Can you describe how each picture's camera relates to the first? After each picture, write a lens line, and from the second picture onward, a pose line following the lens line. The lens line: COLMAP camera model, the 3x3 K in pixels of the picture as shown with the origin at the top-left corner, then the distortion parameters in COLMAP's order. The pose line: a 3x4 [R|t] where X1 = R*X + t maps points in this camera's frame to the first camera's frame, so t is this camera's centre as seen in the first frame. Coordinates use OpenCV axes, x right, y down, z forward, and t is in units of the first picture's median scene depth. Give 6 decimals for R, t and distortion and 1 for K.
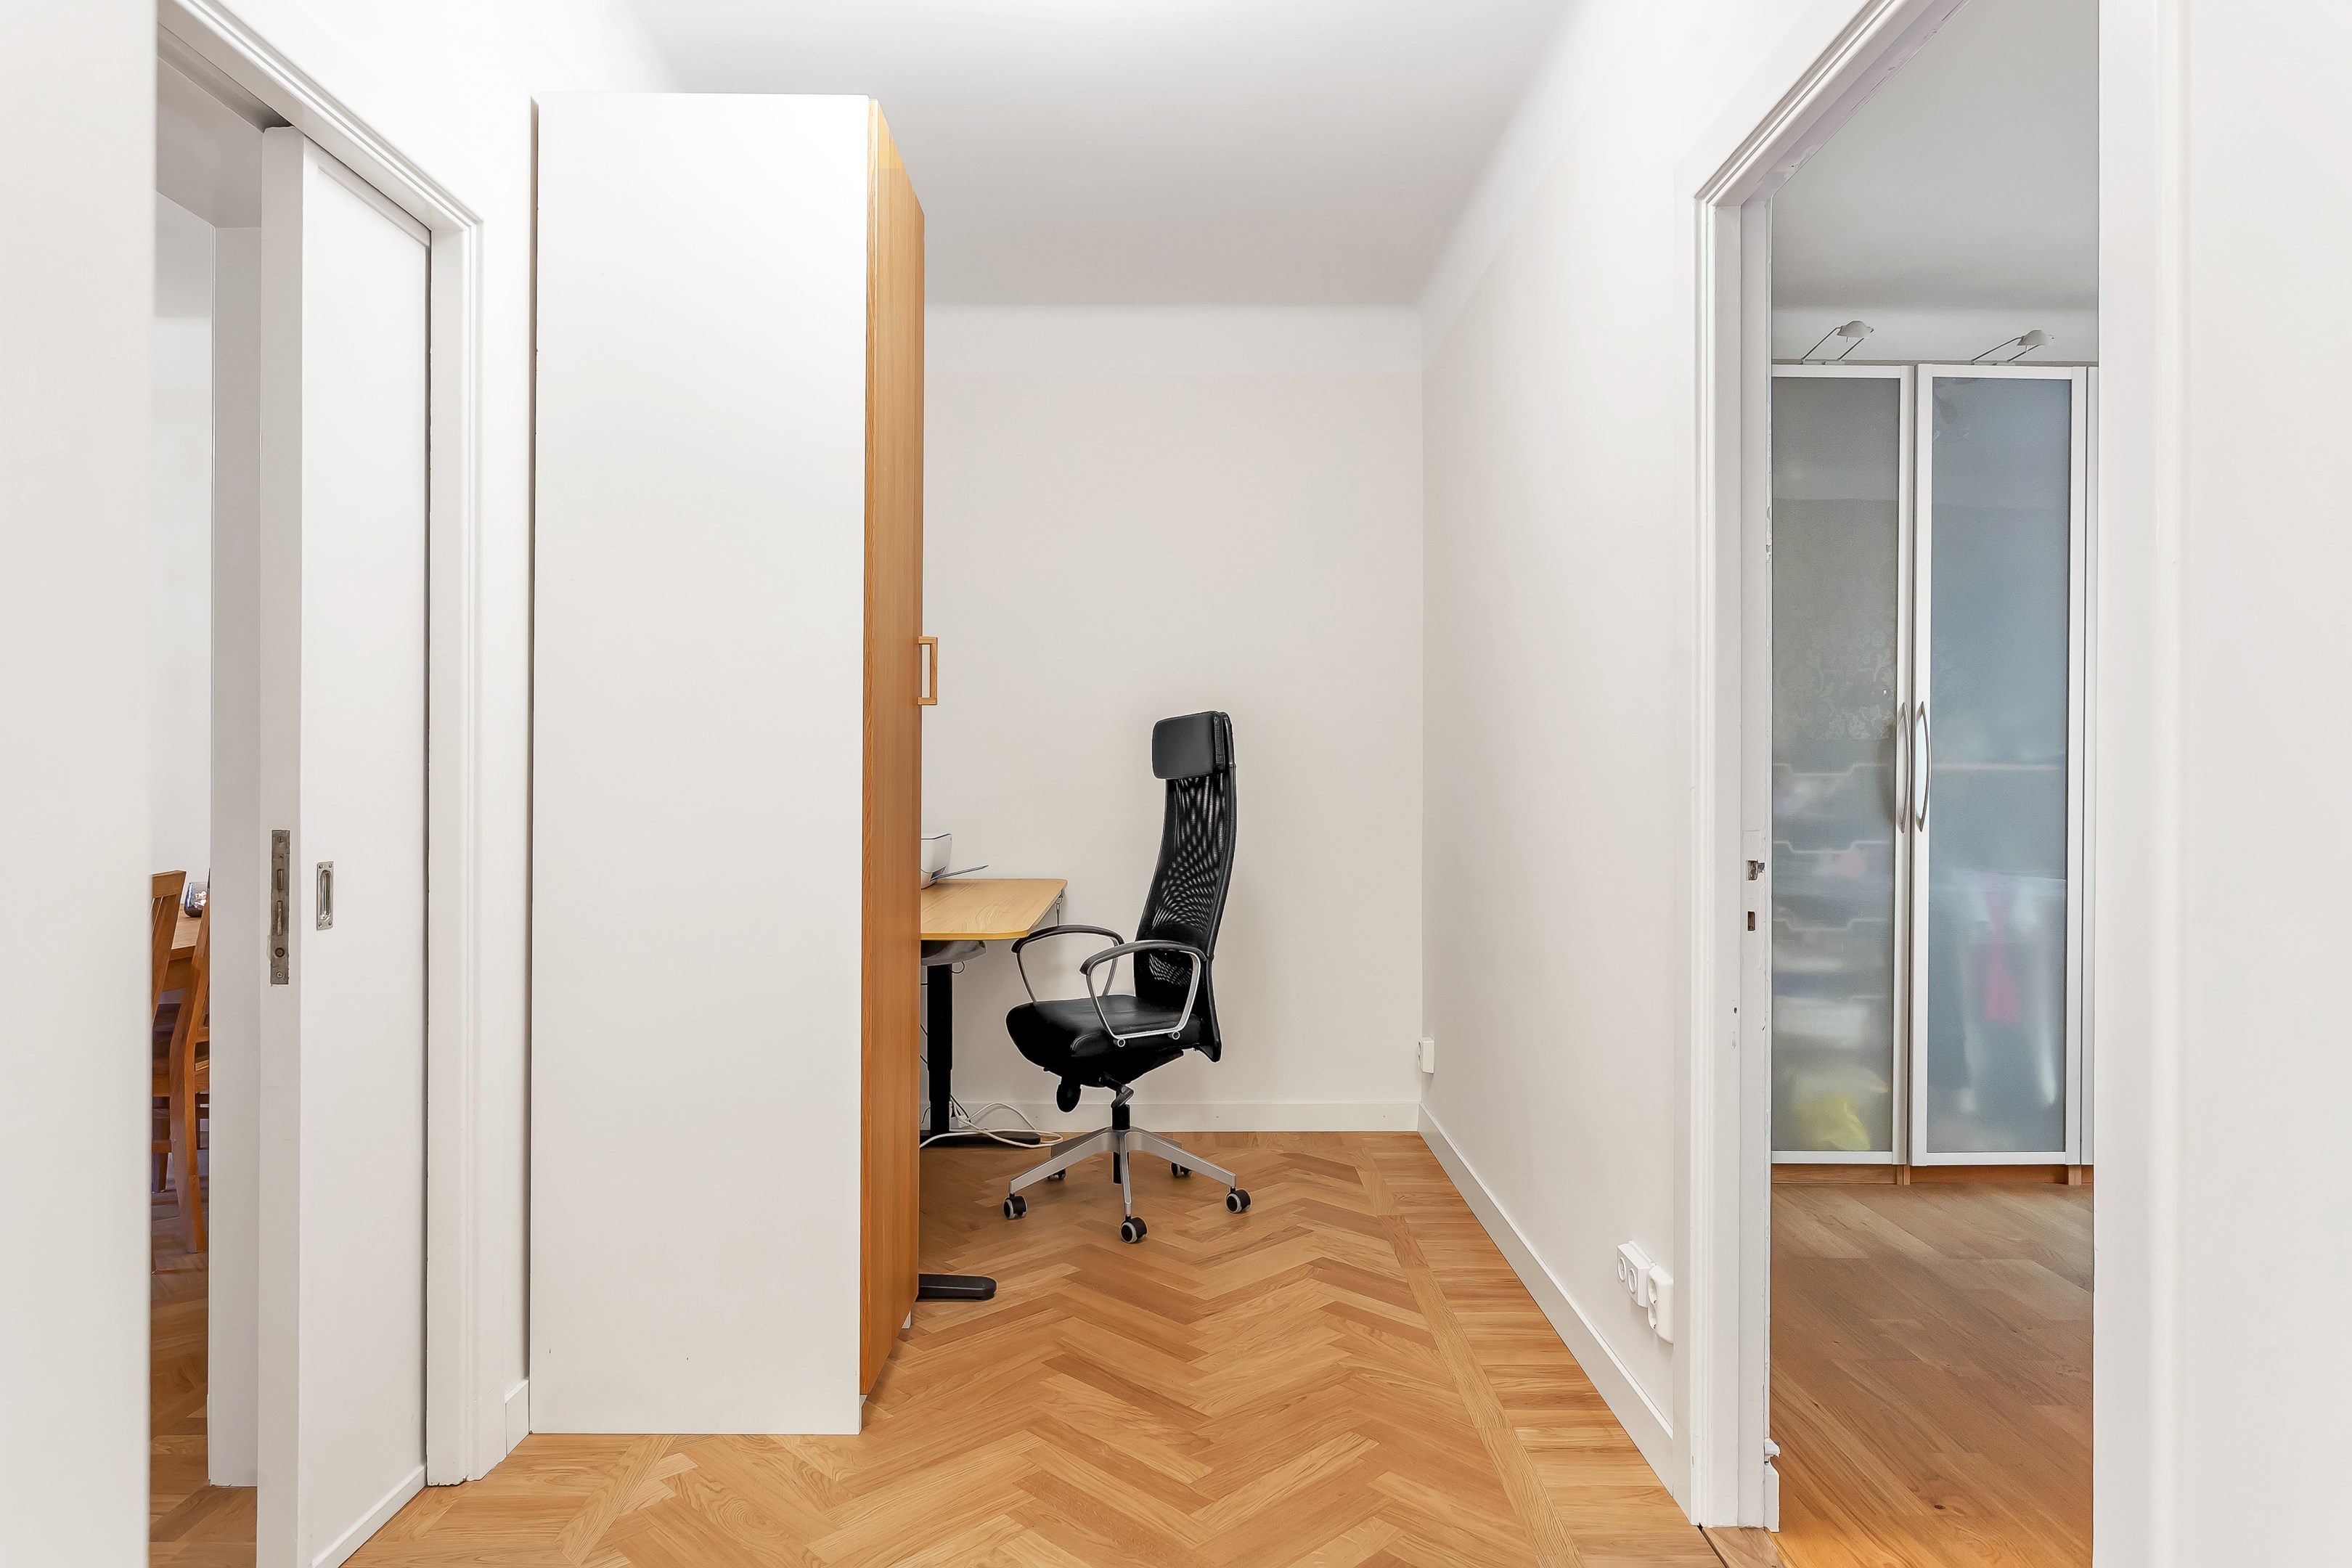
lens RADIAL K [[1315.2, 0, 1183.4], [0, 1315.2, 789.2], [0, 0, 1]] dist [-0.001061, -0.000107]
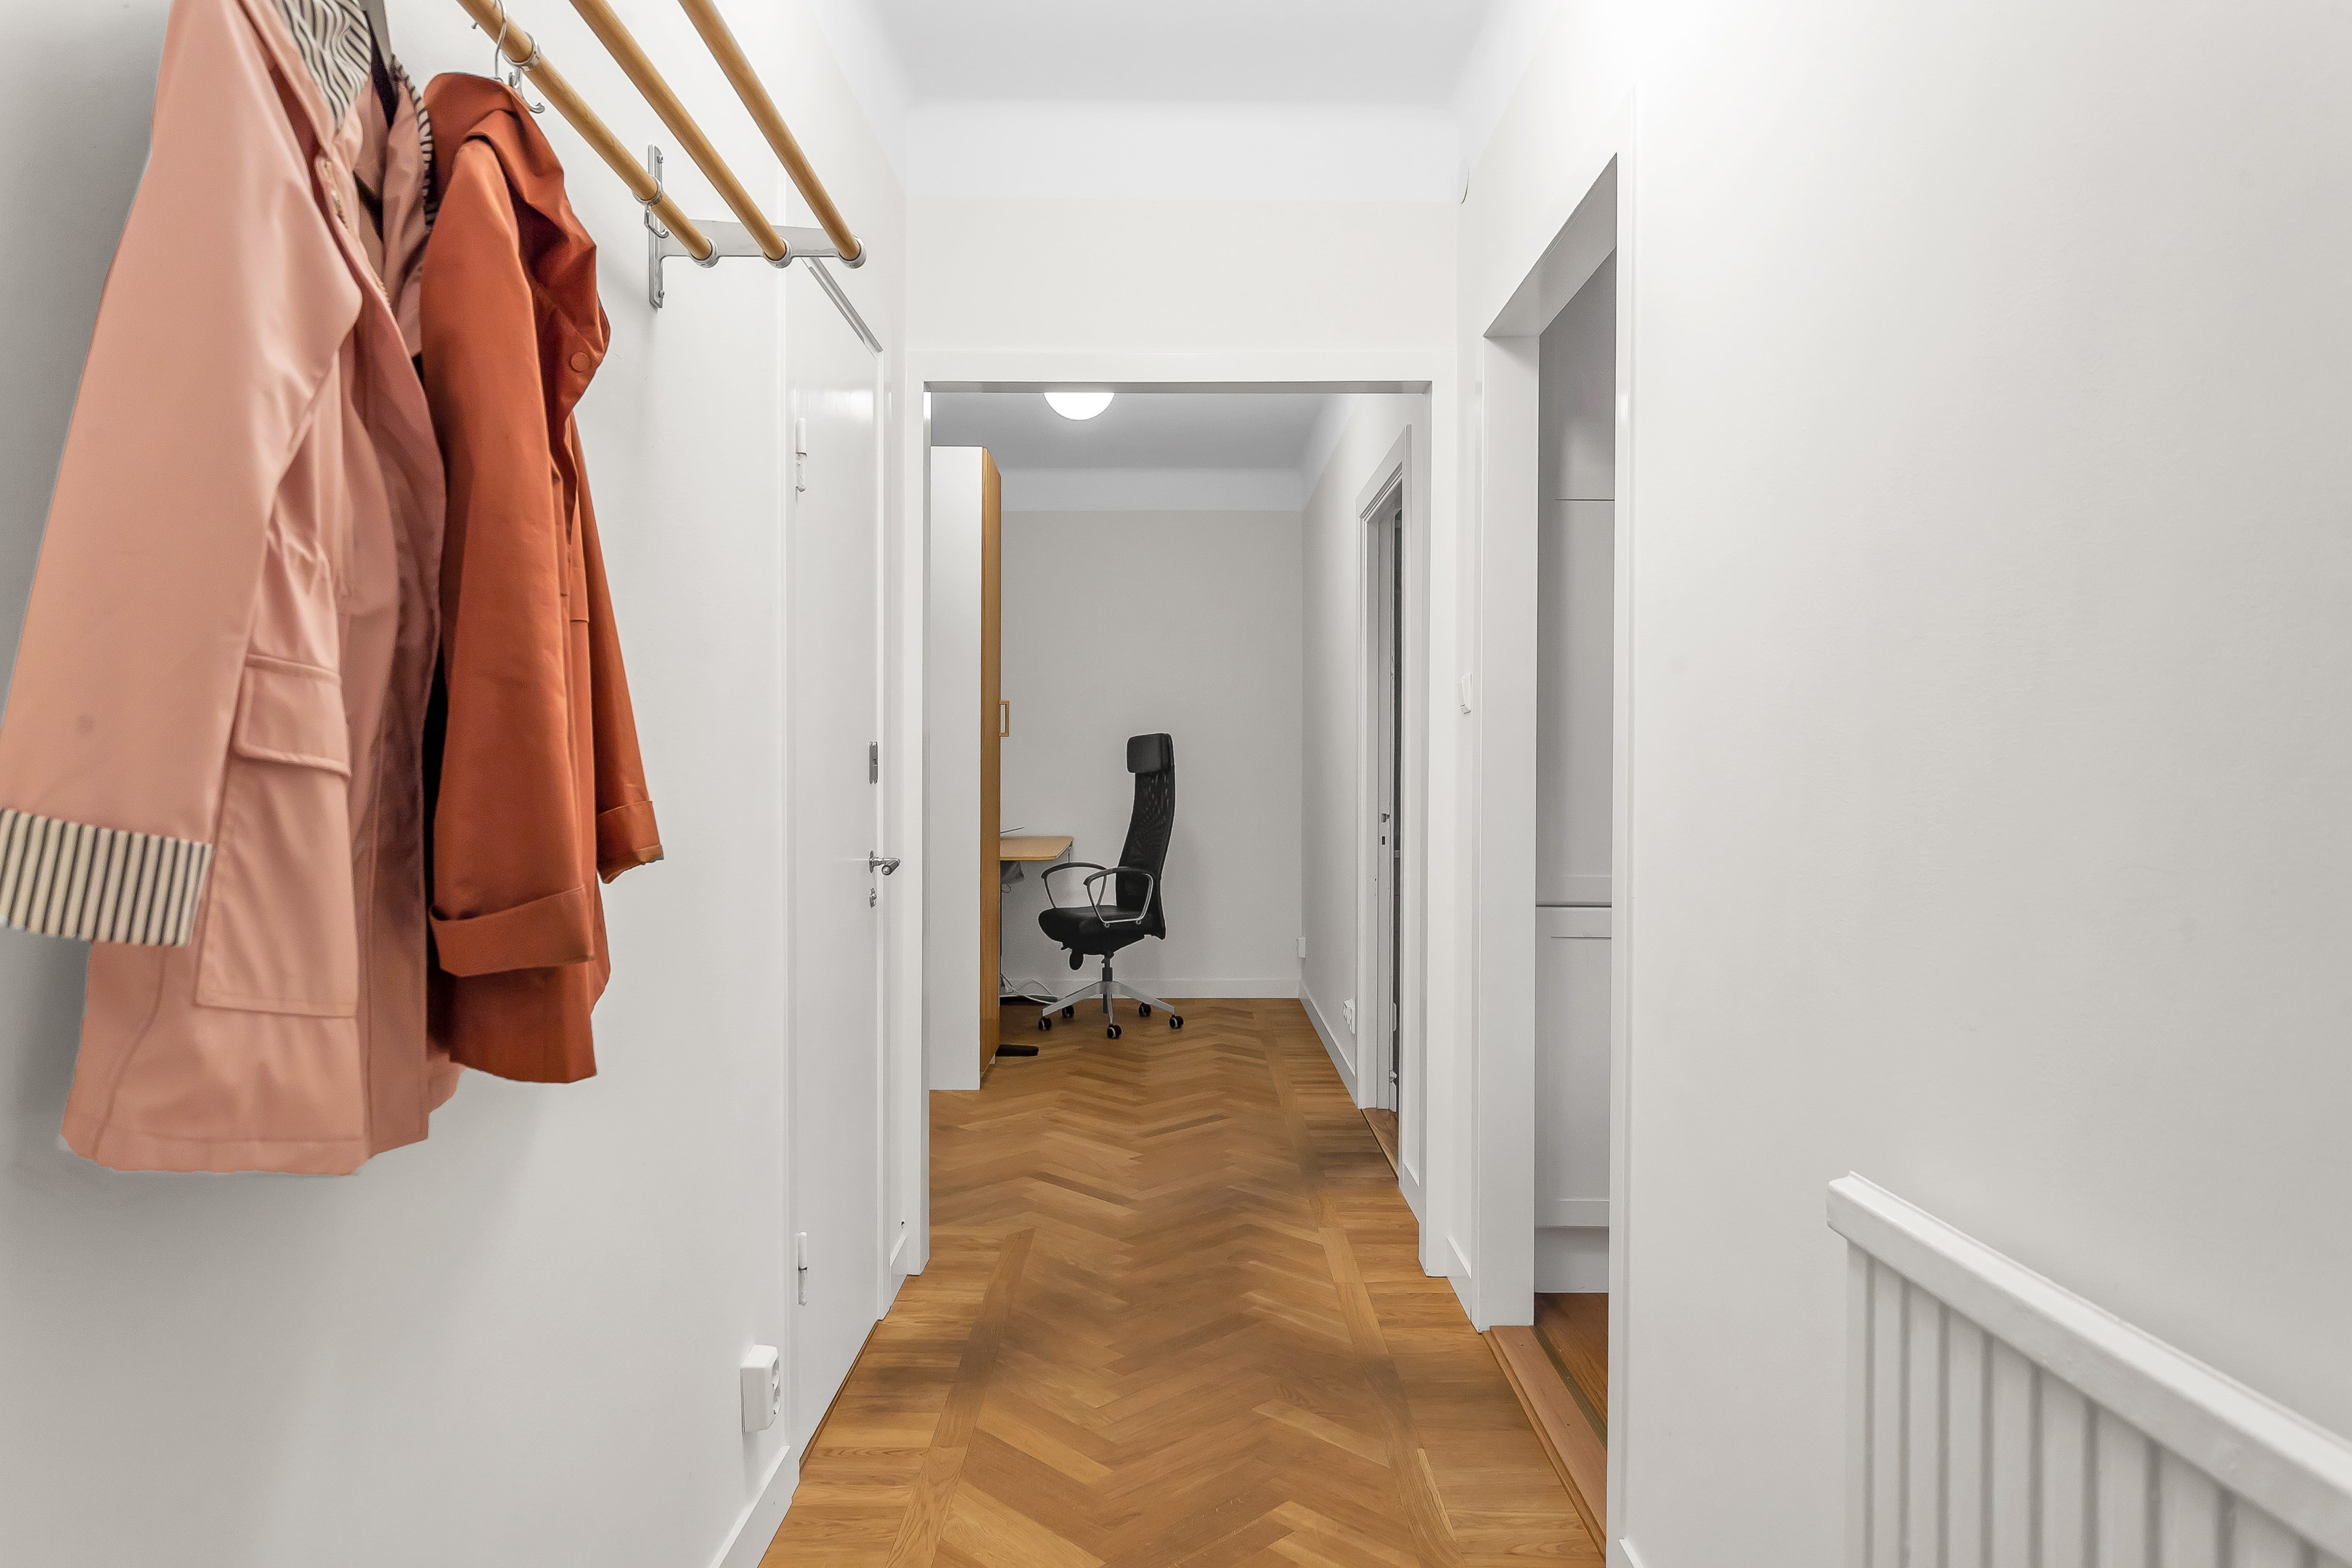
lens RADIAL K [[1499.7, 0, 1171.1], [0, 1499.7, 783.0], [0, 0, 1]] dist [0.000190, 0.000013]
pose [[0.999916, -0.000948, -0.012921, 0.059741], [0.001051, 0.999968, 0.007937, -0.010858], [0.012913, -0.007950, 0.999885, -0.927280]]
